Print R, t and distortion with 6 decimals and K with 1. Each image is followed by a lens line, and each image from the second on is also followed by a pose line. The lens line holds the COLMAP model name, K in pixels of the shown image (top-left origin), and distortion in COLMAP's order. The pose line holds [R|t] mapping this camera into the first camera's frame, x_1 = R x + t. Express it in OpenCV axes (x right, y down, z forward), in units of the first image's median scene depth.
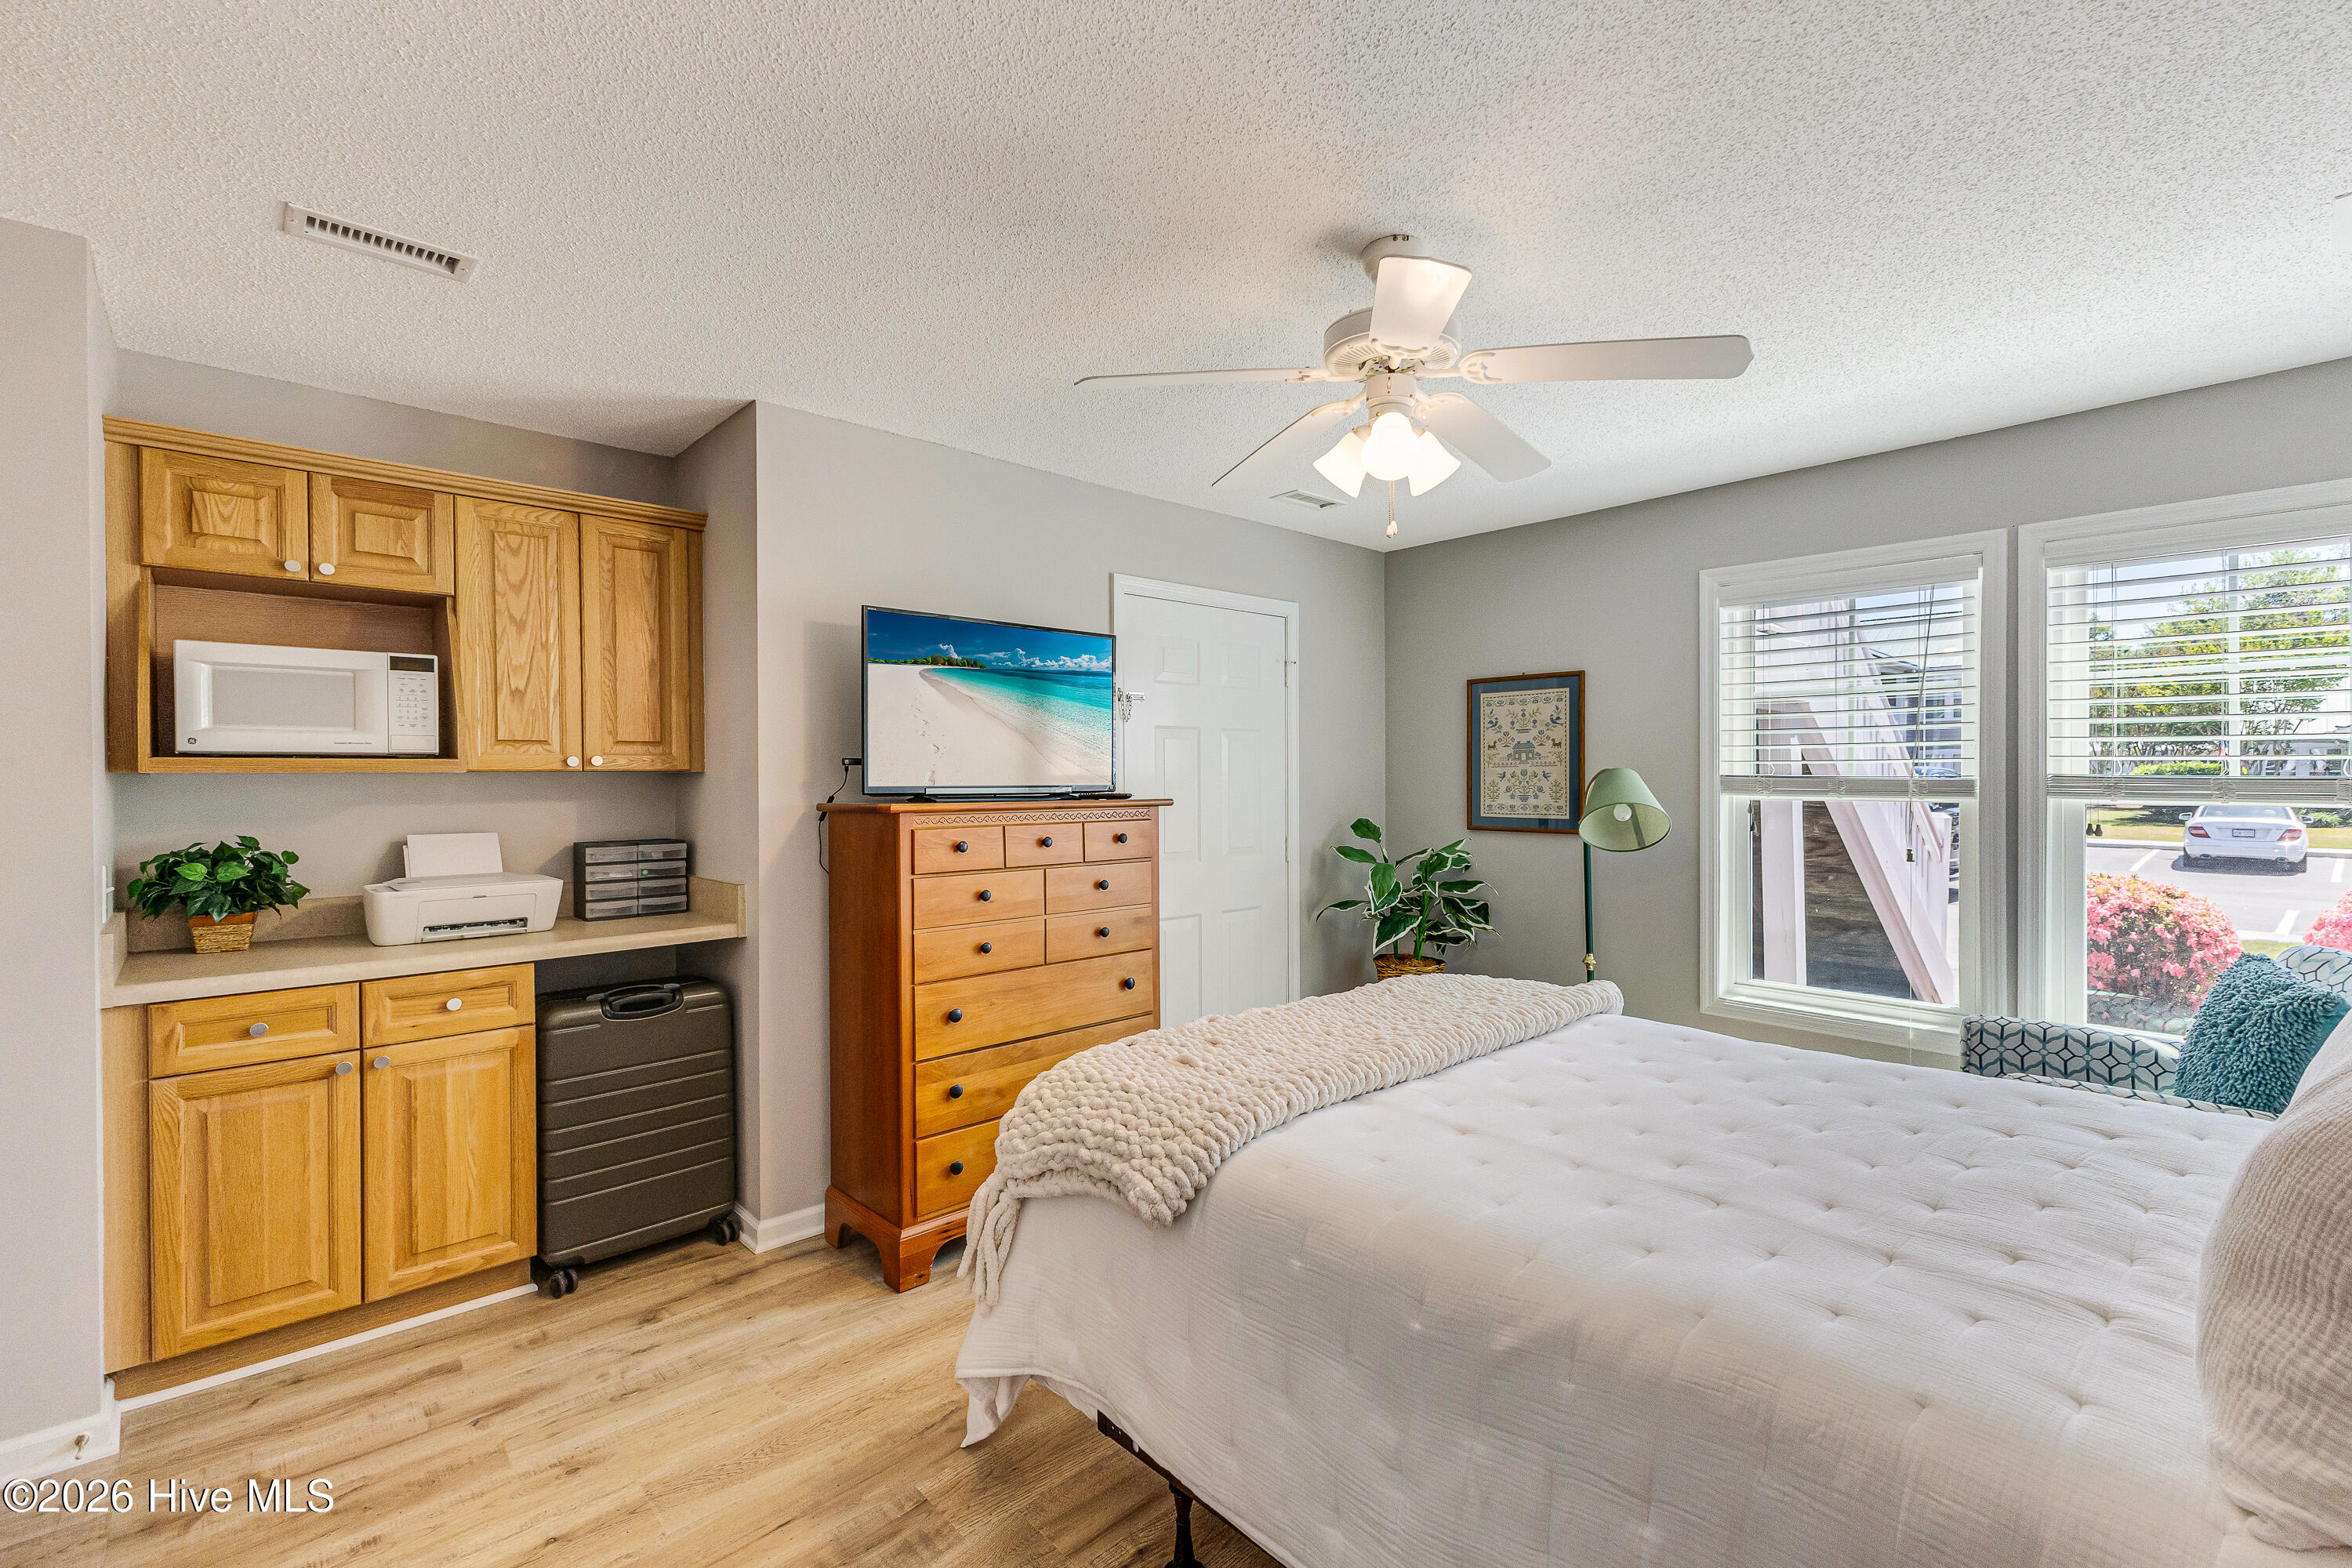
lens RADIAL K [[1030.4, 0, 1172.9], [0, 1030.4, 793.3], [0, 0, 1]] dist [0.014833, 0.000533]
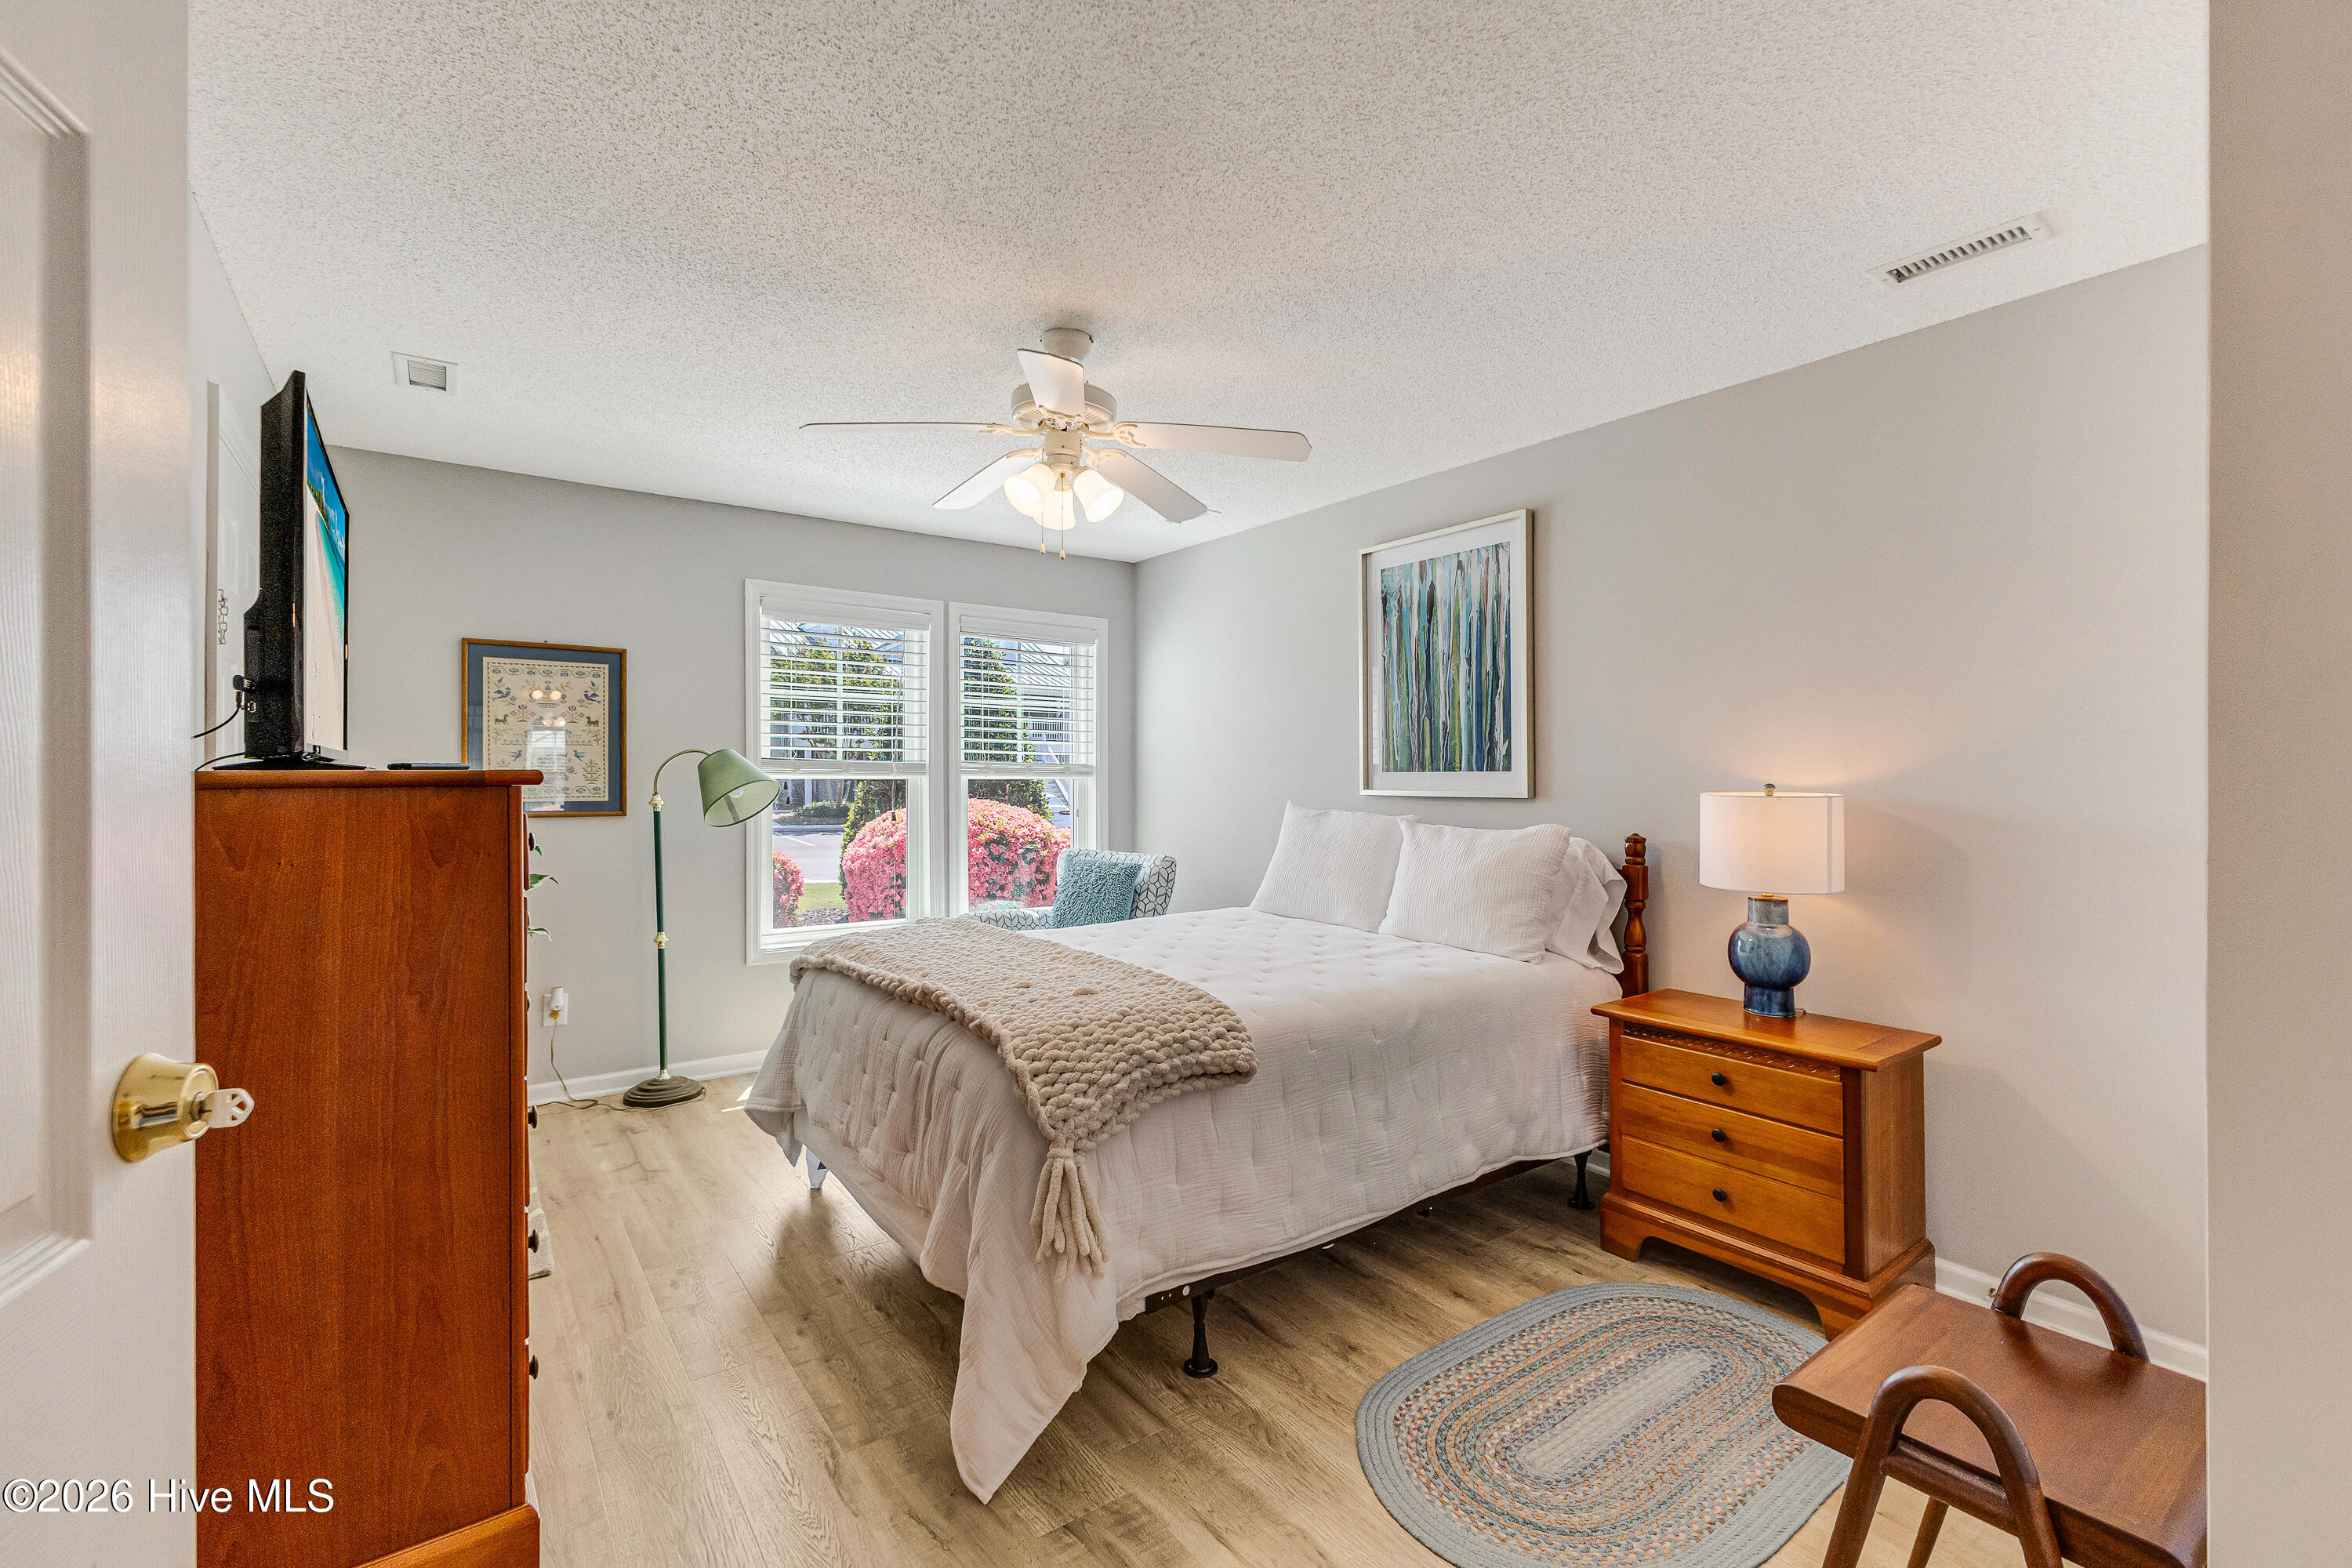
lens RADIAL K [[1030.4, 0, 1182.8], [0, 1030.4, 777.2], [0, 0, 1]] dist [0.014833, 0.000533]
pose [[0.114871, 0.002976, 0.993376, -0.824638], [0.013664, 0.999896, -0.004576, 0.023248], [-0.993286, 0.014100, 0.114819, 0.571456]]
